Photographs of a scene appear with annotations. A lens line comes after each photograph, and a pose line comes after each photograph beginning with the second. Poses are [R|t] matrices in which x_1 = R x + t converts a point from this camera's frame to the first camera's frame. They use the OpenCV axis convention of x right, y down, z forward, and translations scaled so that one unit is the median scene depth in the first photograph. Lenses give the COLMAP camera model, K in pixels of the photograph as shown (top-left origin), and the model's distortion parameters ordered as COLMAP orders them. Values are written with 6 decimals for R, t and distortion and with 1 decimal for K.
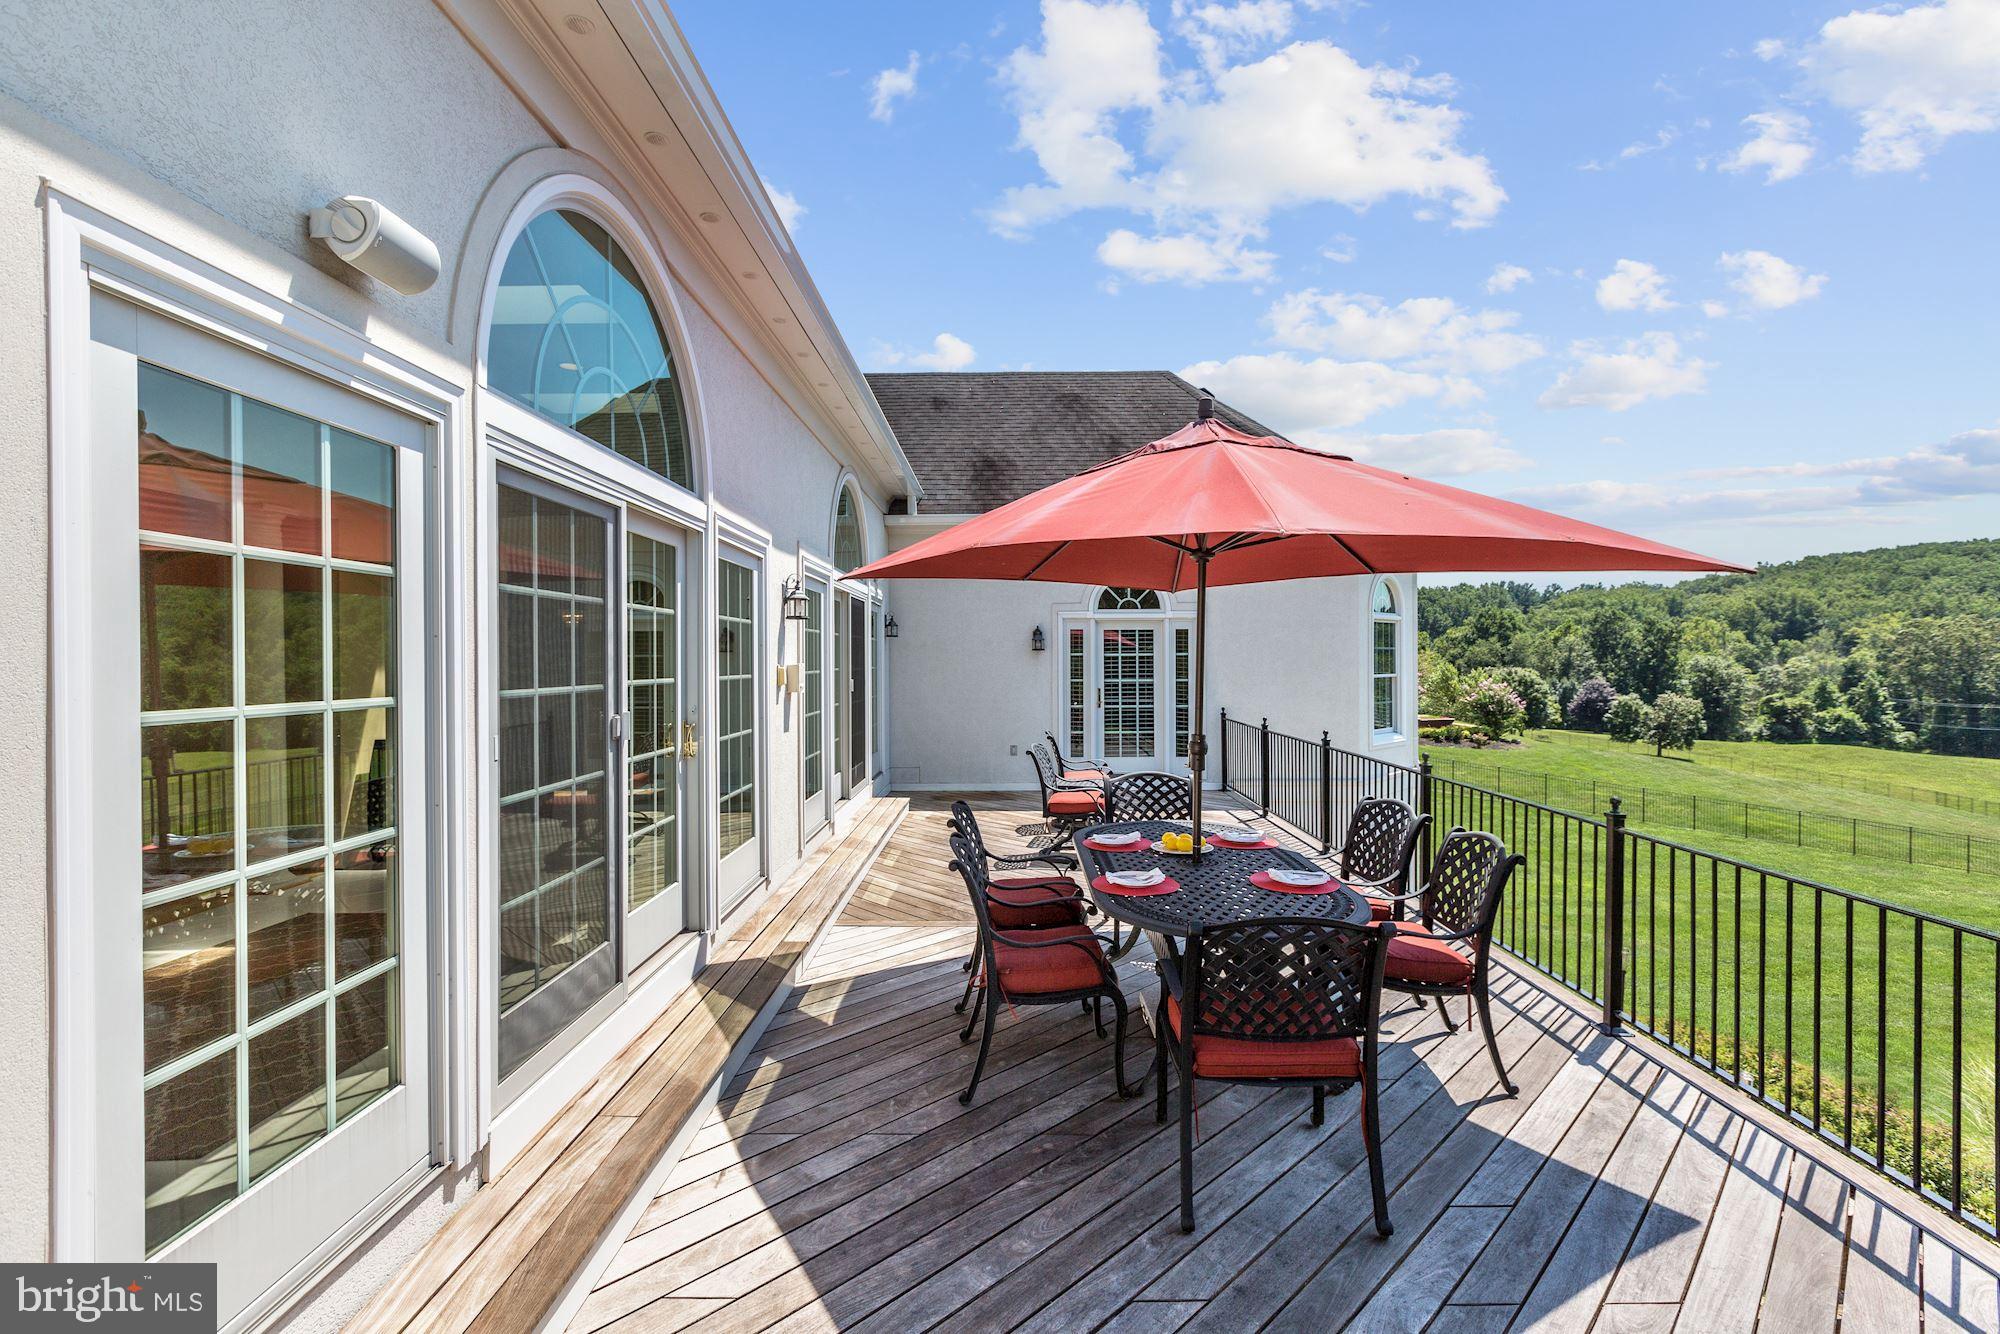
lens RADIAL K [[896.1, 0, 994.6], [0, 896.1, 660.7], [0, 0, 1]] dist [-0.003566, -0.001365]
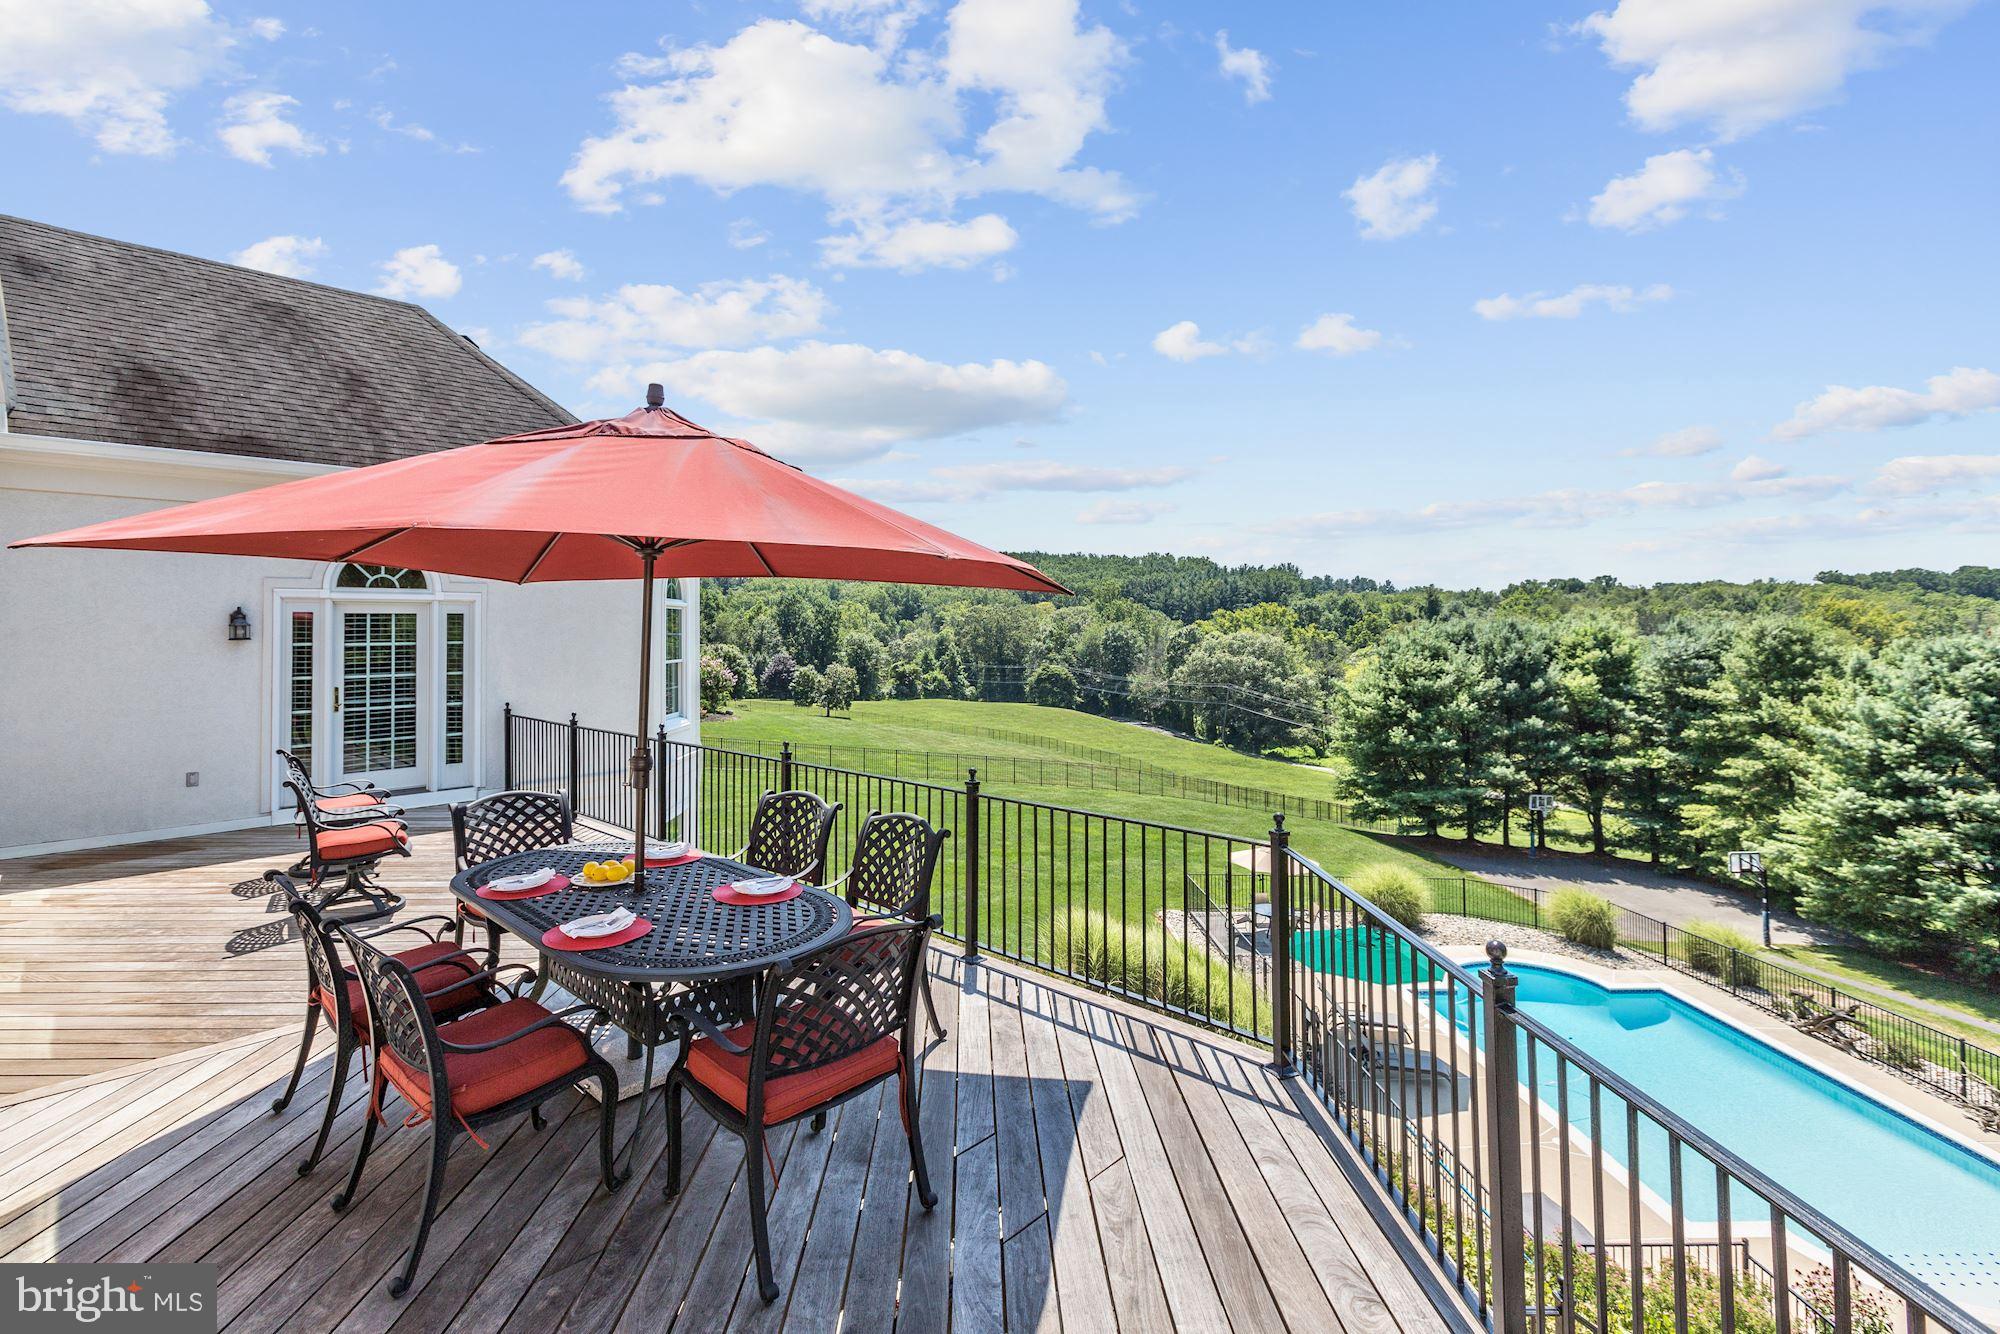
lens RADIAL K [[911.8, 0, 972.7], [0, 911.8, 609.7], [0, 0, 1]] dist [0.003591, -0.001665]
pose [[0.694239, 0.015223, 0.719584, -0.005545], [0.007141, 0.999581, -0.028037, -0.000813], [-0.719709, 0.024603, 0.693839, 0.002924]]
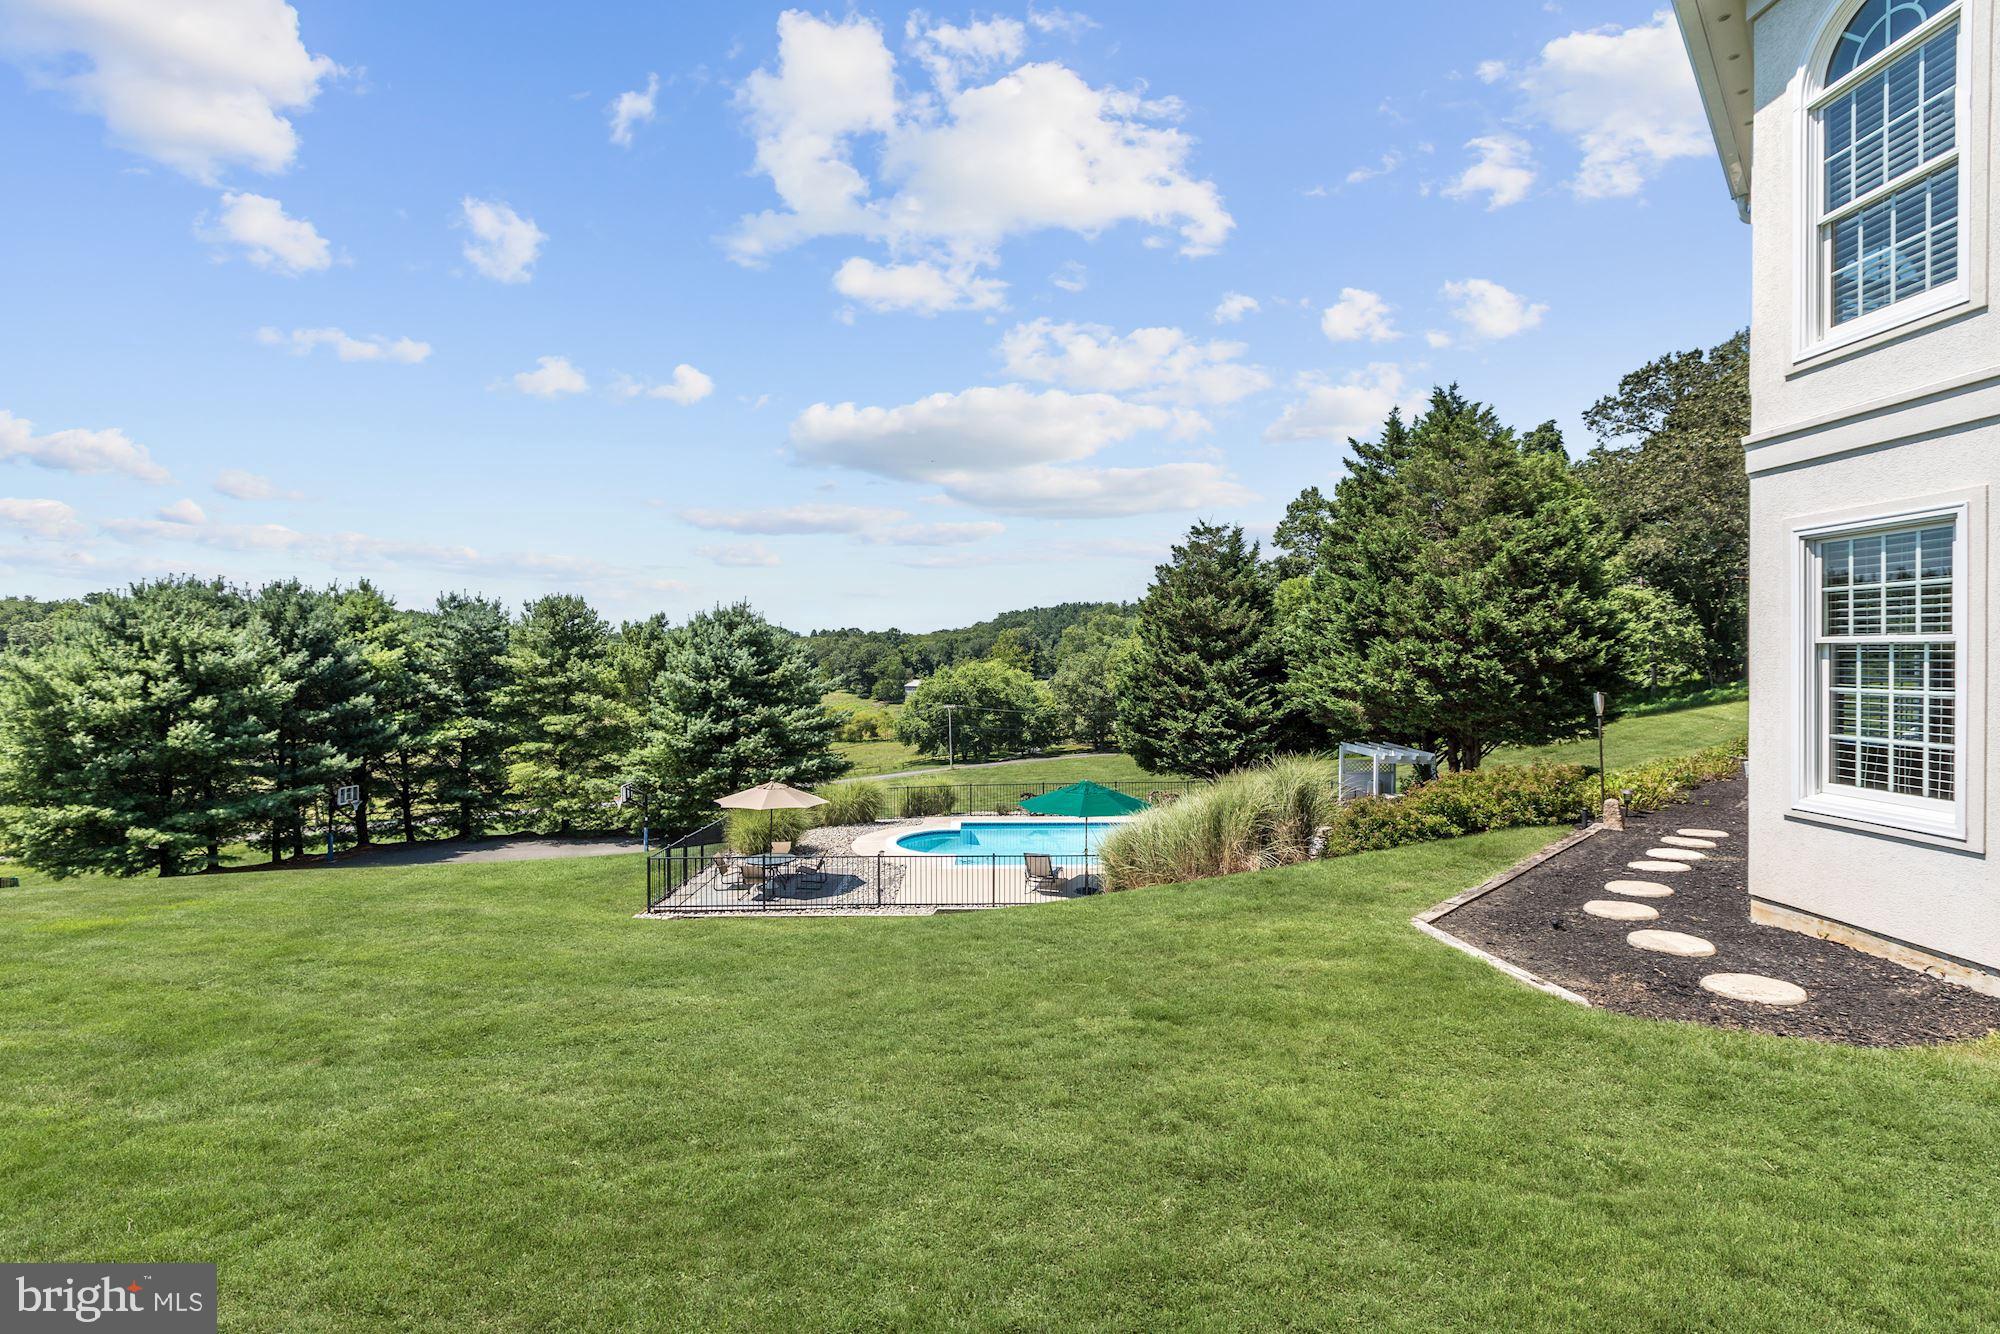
lens RADIAL K [[893.6, 0, 1001.8], [0, 893.6, 666.1], [0, 0, 1]] dist [-0.000222, -0.000527]
pose [[-0.727638, -0.005410, 0.685940, 0.035228], [0.006322, 0.999874, 0.014592, 0.018567], [-0.685932, 0.014954, -0.727512, 0.155005]]
